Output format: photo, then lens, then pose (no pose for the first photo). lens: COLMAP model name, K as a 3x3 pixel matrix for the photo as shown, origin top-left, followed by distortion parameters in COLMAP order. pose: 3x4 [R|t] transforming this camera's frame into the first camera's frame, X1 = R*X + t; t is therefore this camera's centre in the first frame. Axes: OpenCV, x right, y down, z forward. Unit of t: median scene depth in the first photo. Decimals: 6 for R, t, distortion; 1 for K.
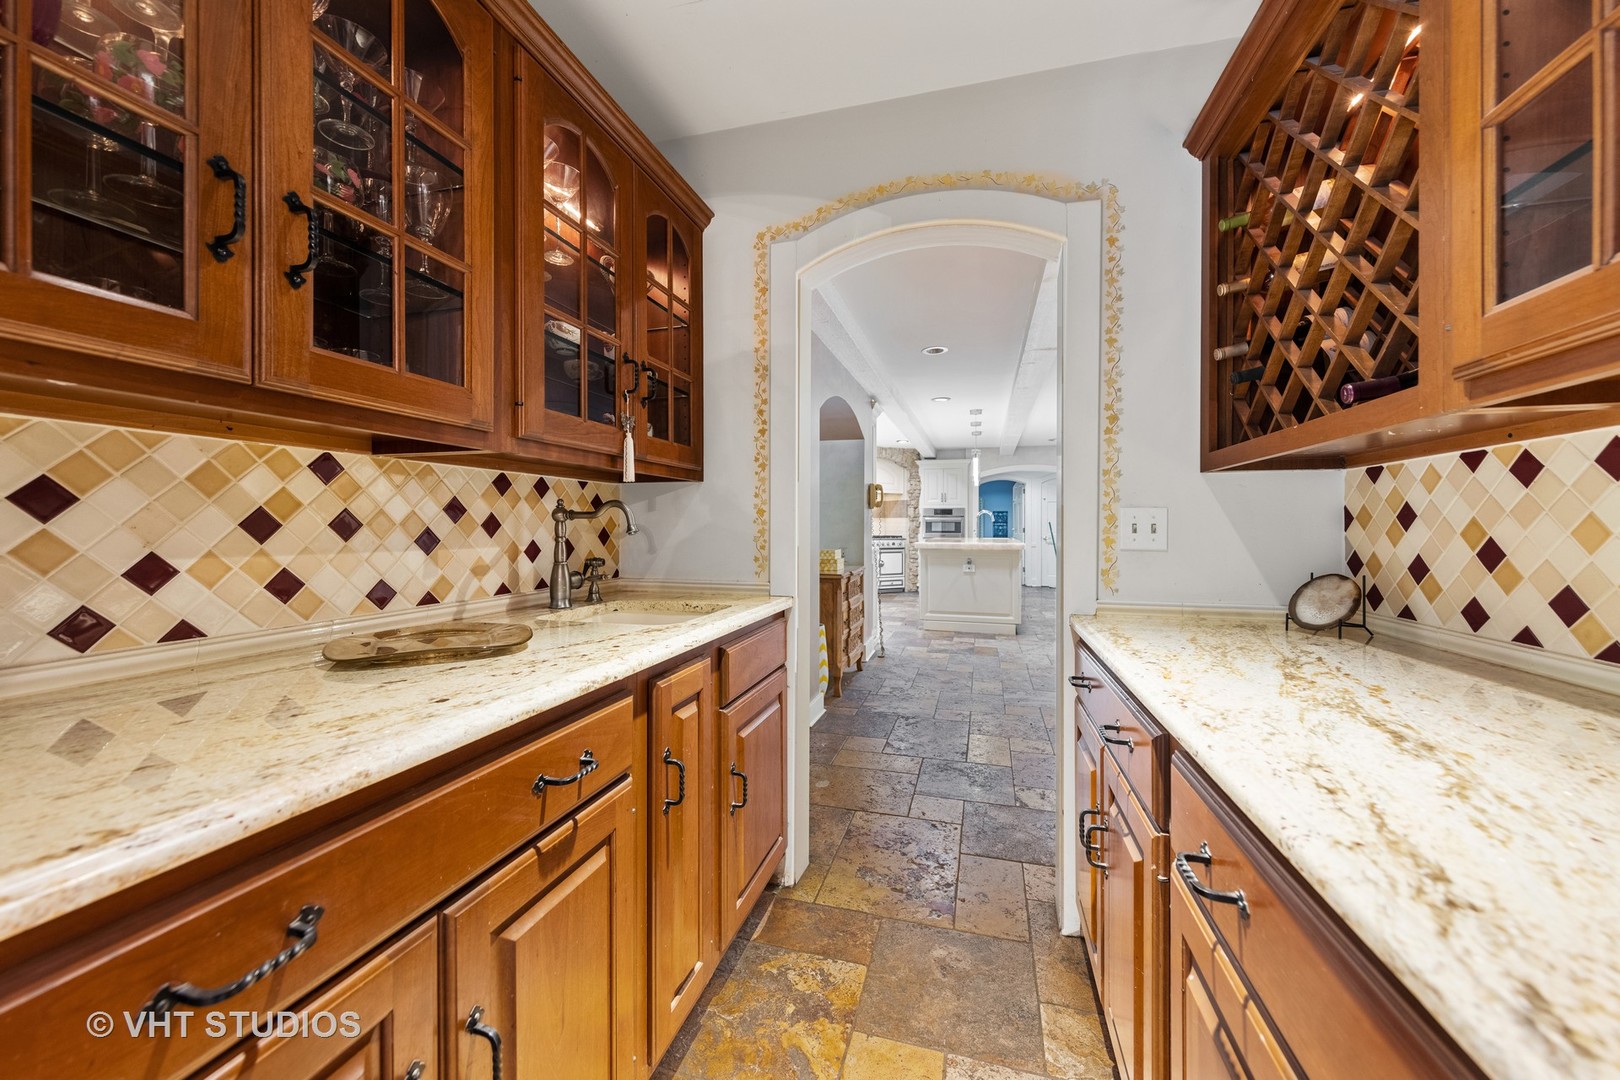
lens RADIAL K [[593.6, 0, 817.8], [0, 593.6, 530.9], [0, 0, 1]] dist [0.006521, 0.000296]
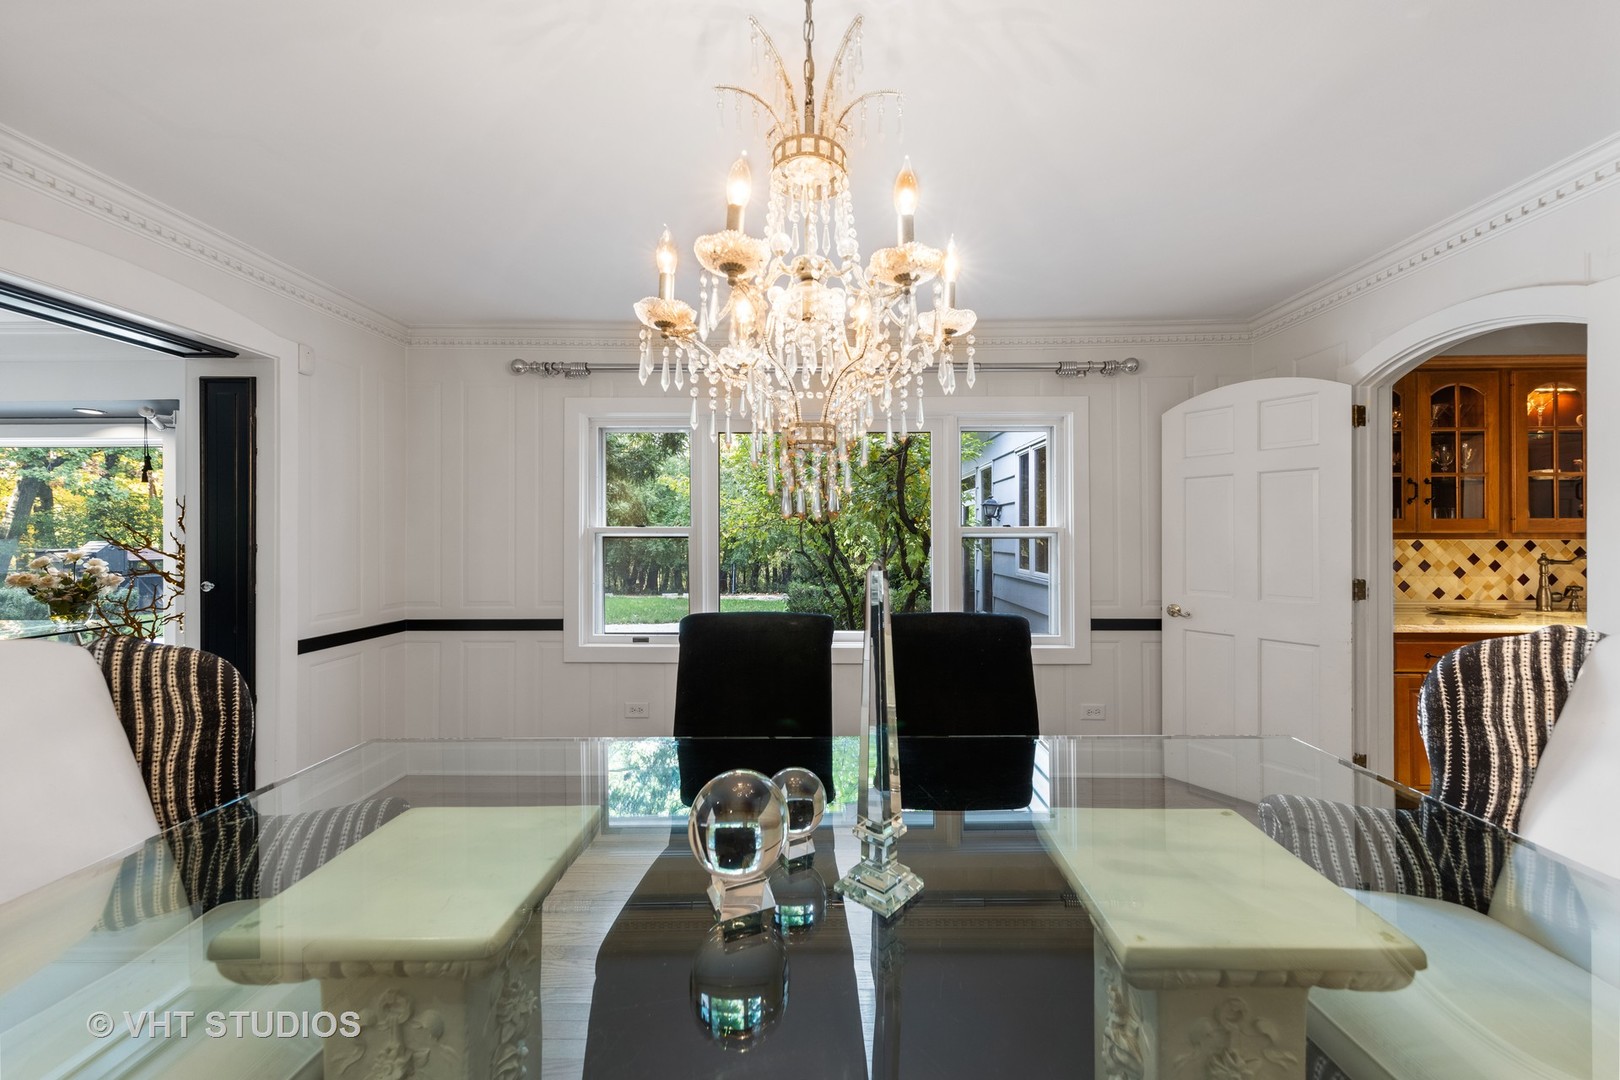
lens RADIAL K [[593.6, 0, 817.8], [0, 593.6, 530.9], [0, 0, 1]] dist [0.006521, 0.000296]
pose [[0.240218, -0.007889, -0.970687, 0.918664], [-0.005790, 0.999938, -0.009560, -0.098572], [0.970702, 0.007917, 0.240157, -1.807746]]
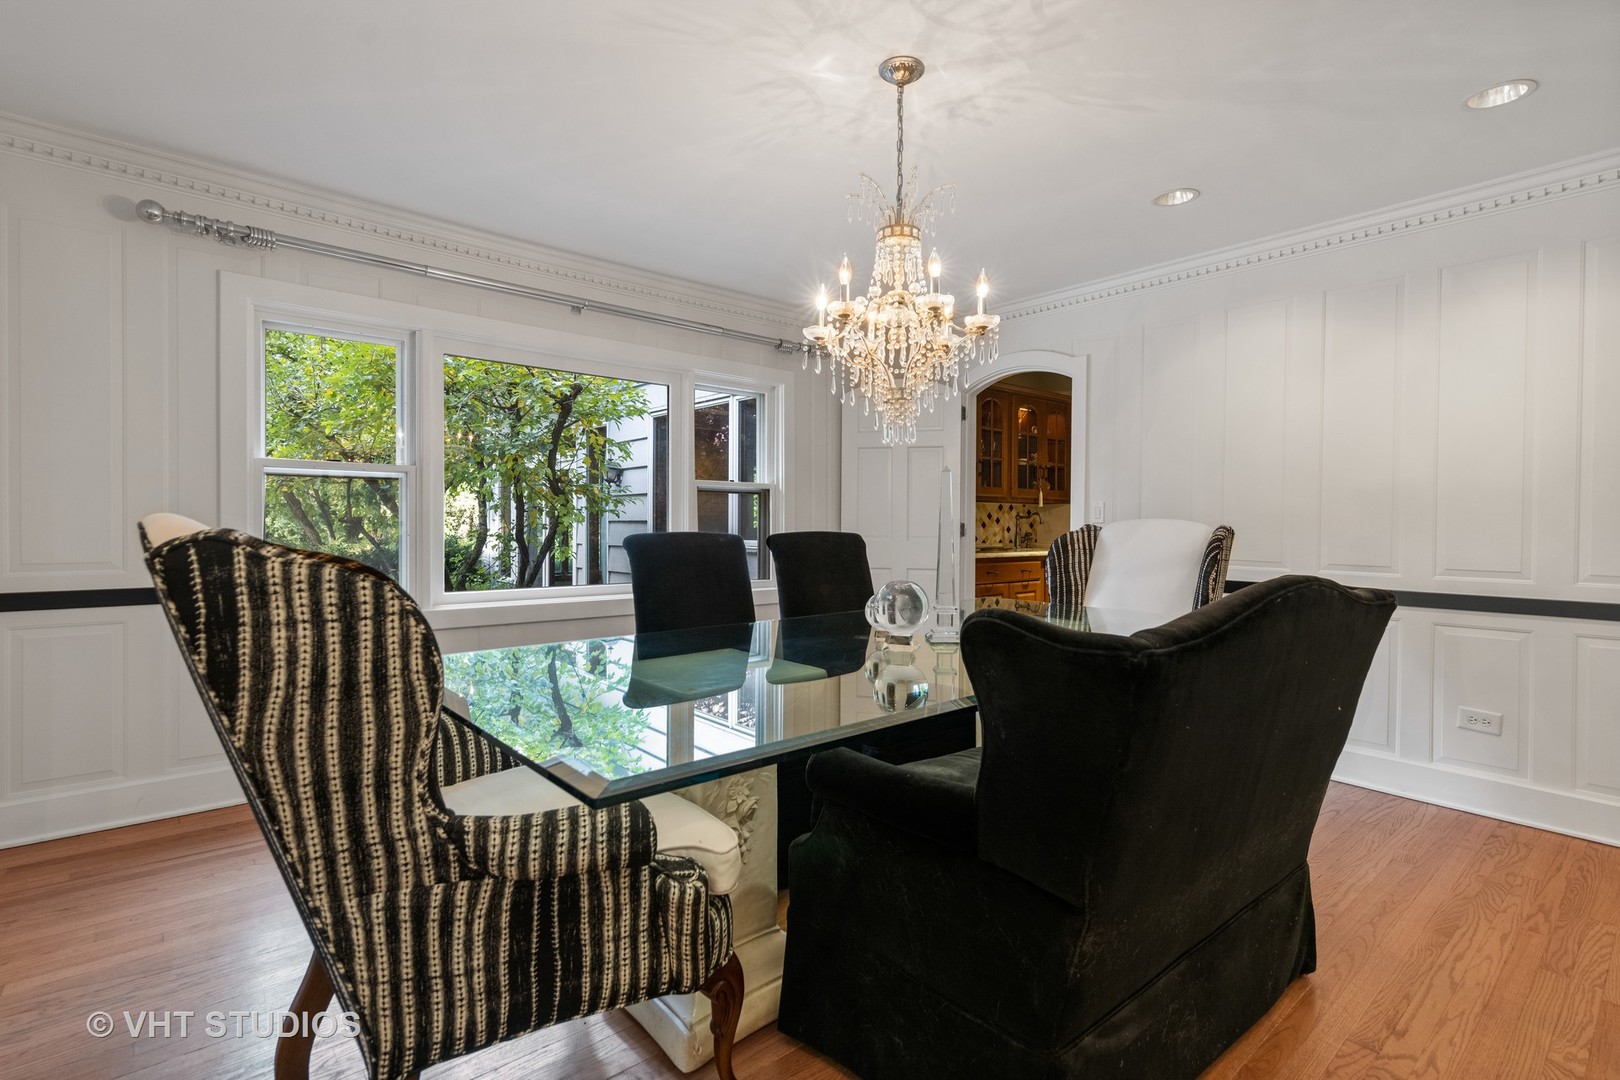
lens RADIAL K [[774.4, 0, 810.5], [0, 774.4, 522.0], [0, 0, 1]] dist [0.000652, 0.000127]
pose [[0.823316, 0.003217, -0.567574, 0.973551], [-0.010657, 0.999895, -0.009792, 0.048260], [0.567483, 0.014111, 0.823264, -2.966379]]
